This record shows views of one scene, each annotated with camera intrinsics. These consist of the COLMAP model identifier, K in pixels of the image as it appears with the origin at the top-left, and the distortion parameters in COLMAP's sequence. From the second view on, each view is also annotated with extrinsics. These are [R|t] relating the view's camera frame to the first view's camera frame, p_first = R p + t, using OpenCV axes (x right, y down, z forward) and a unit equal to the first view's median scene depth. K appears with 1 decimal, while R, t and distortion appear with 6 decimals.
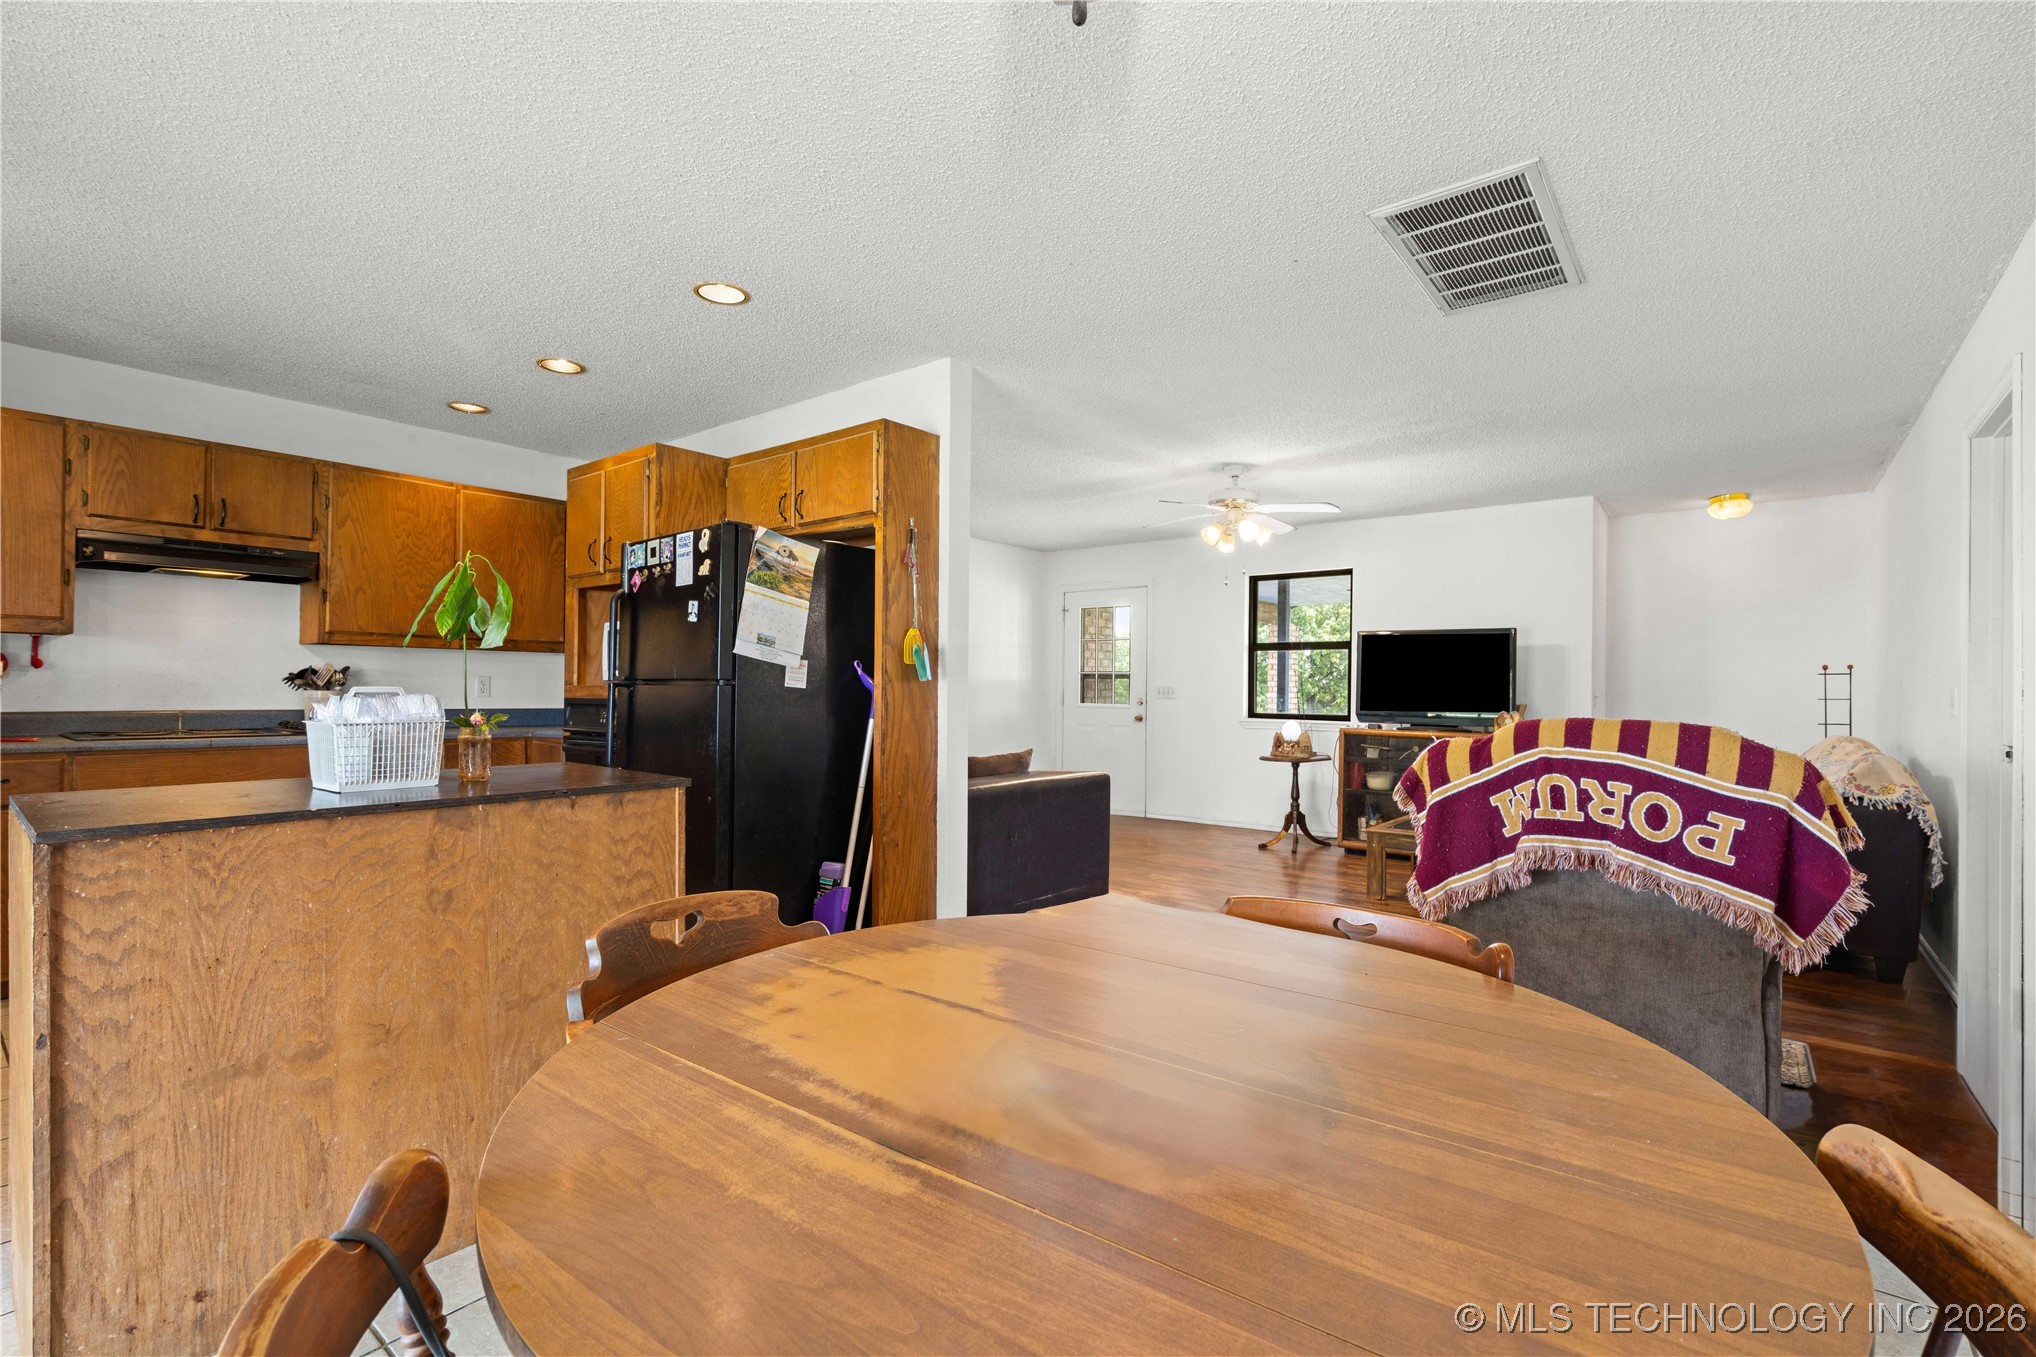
lens RADIAL K [[910.9, 0, 1021.3], [0, 910.9, 686.5], [0, 0, 1]] dist [-0.001313, 0.000072]
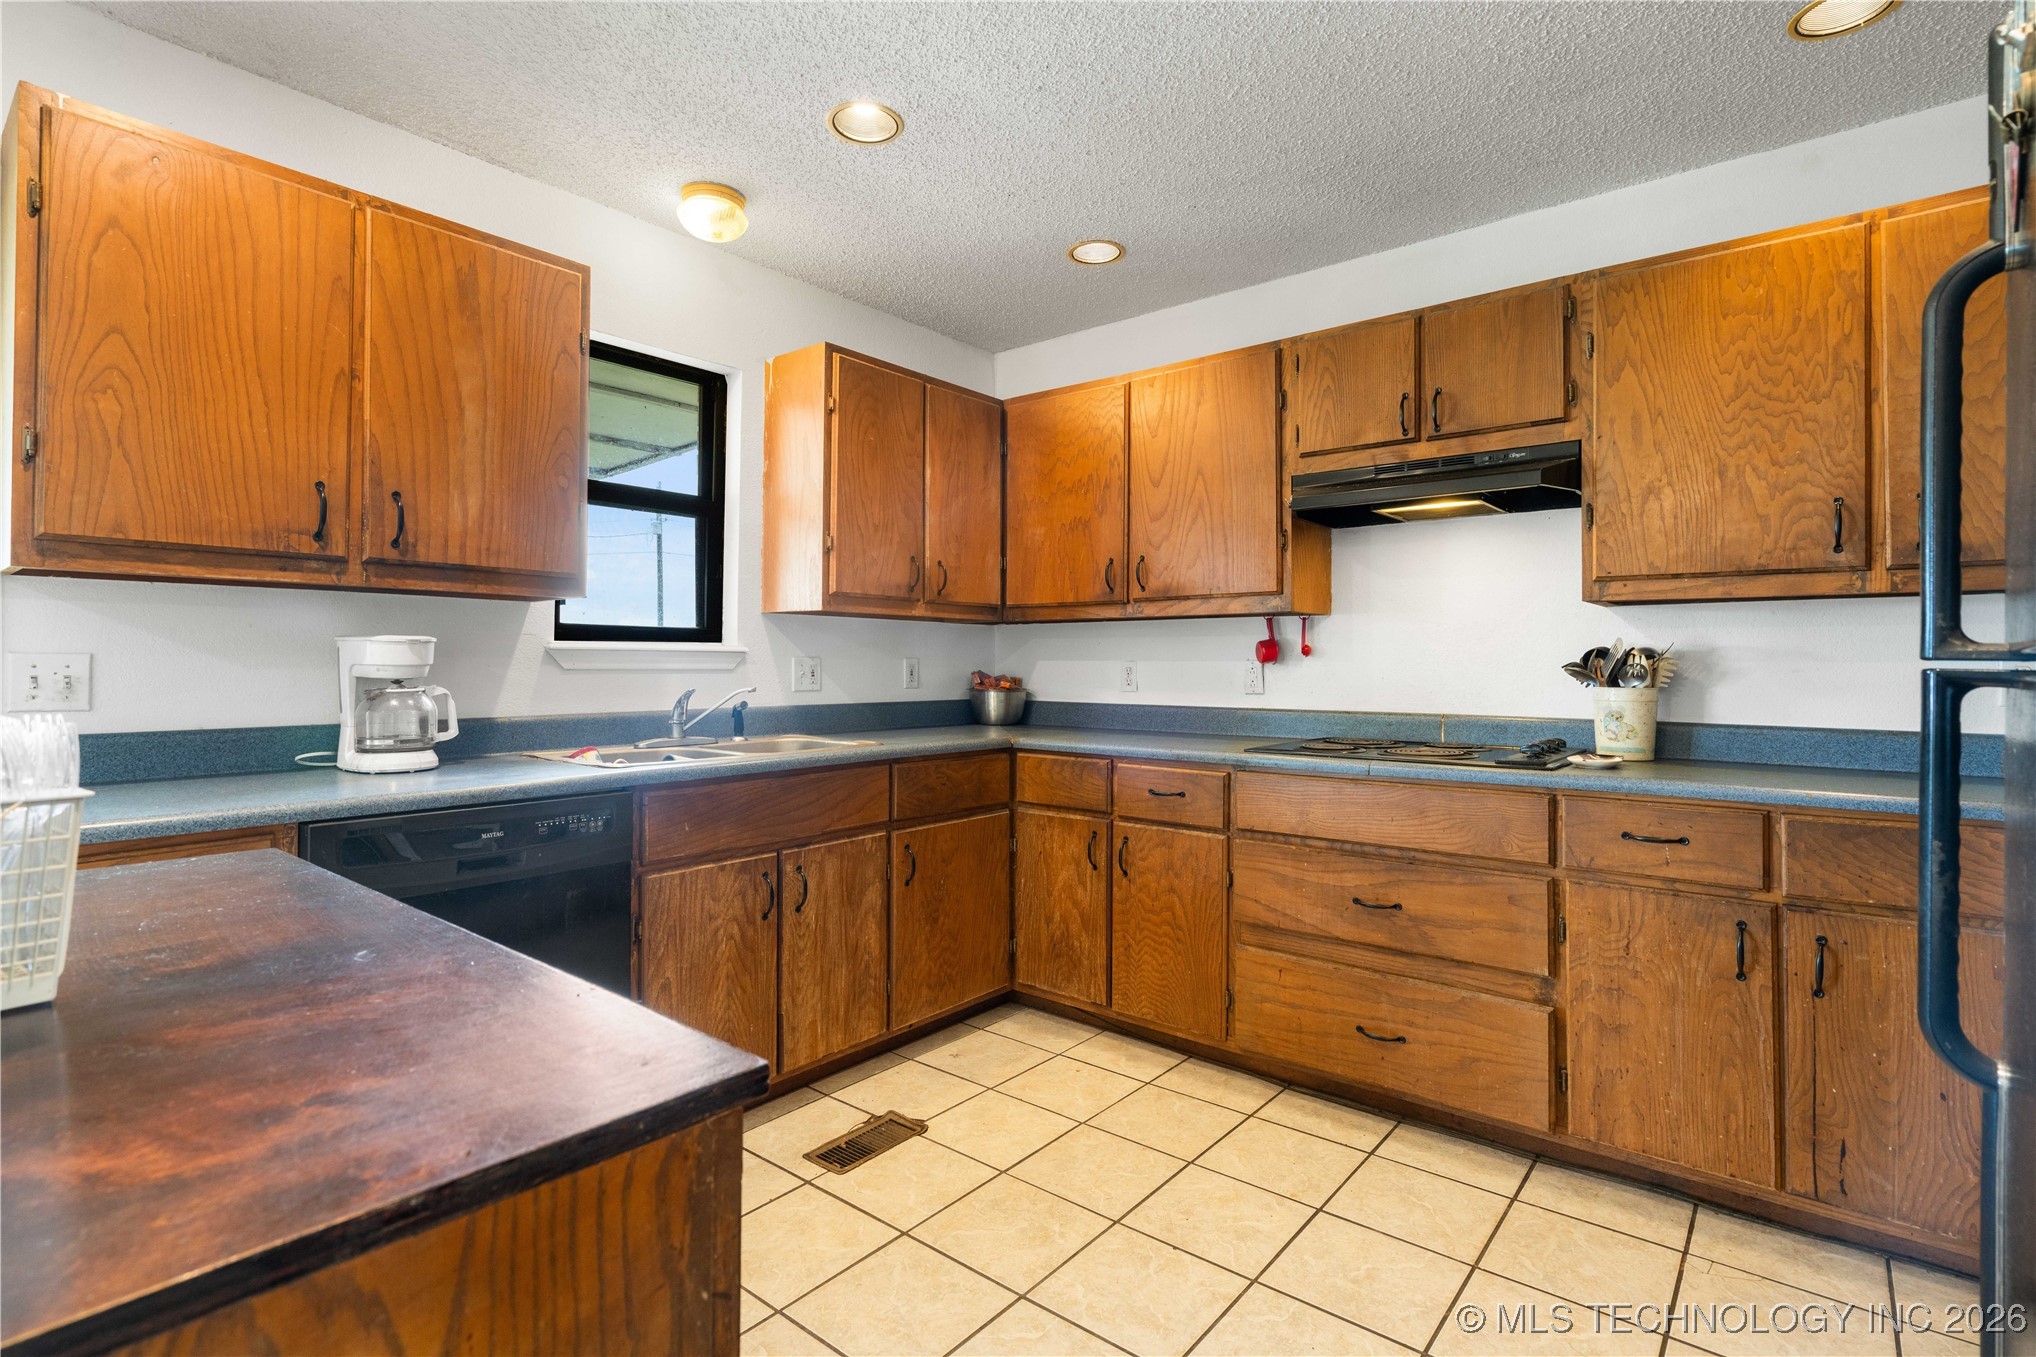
lens RADIAL K [[977.5, 0, 1015.8], [0, 977.5, 650.0], [0, 0, 1]] dist [-0.000195, 0.000205]
pose [[-0.011987, -0.025926, -0.999592, -0.187072], [-0.000254, 0.999664, -0.025925, -0.003415], [0.999928, -0.000056, -0.011990, 0.711235]]
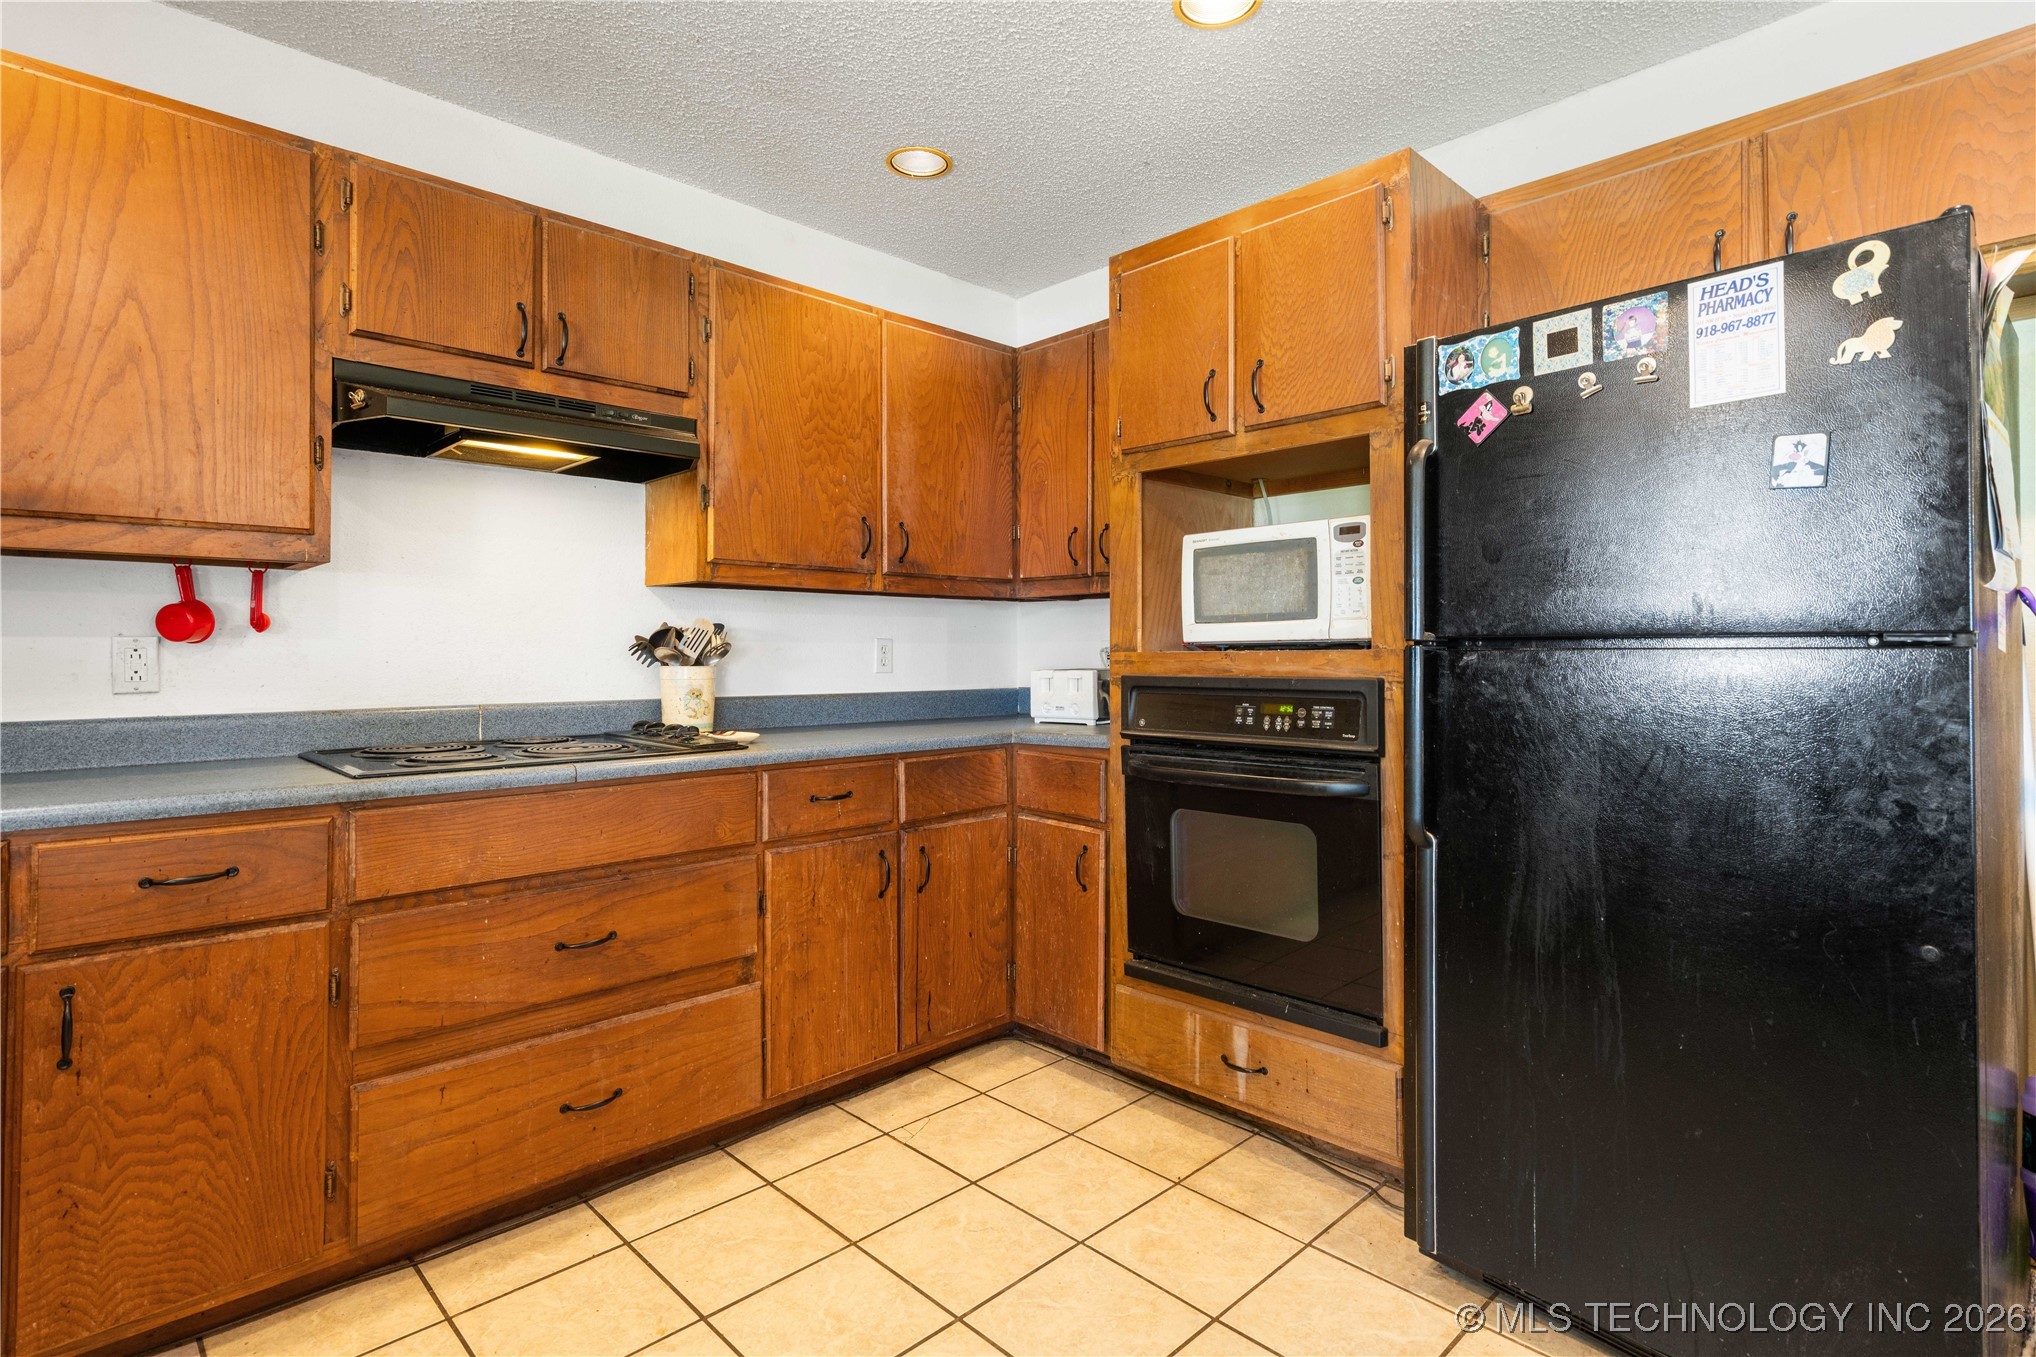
lens RADIAL K [[1005.0, 0, 1020.8], [0, 1005.0, 643.4], [0, 0, 1]] dist [0.002252, 0.000724]
pose [[0.992931, -0.012388, -0.118041, -0.540489], [0.011774, 0.999913, -0.005894, -0.004484], [0.118104, 0.004462, 0.992991, 0.443184]]
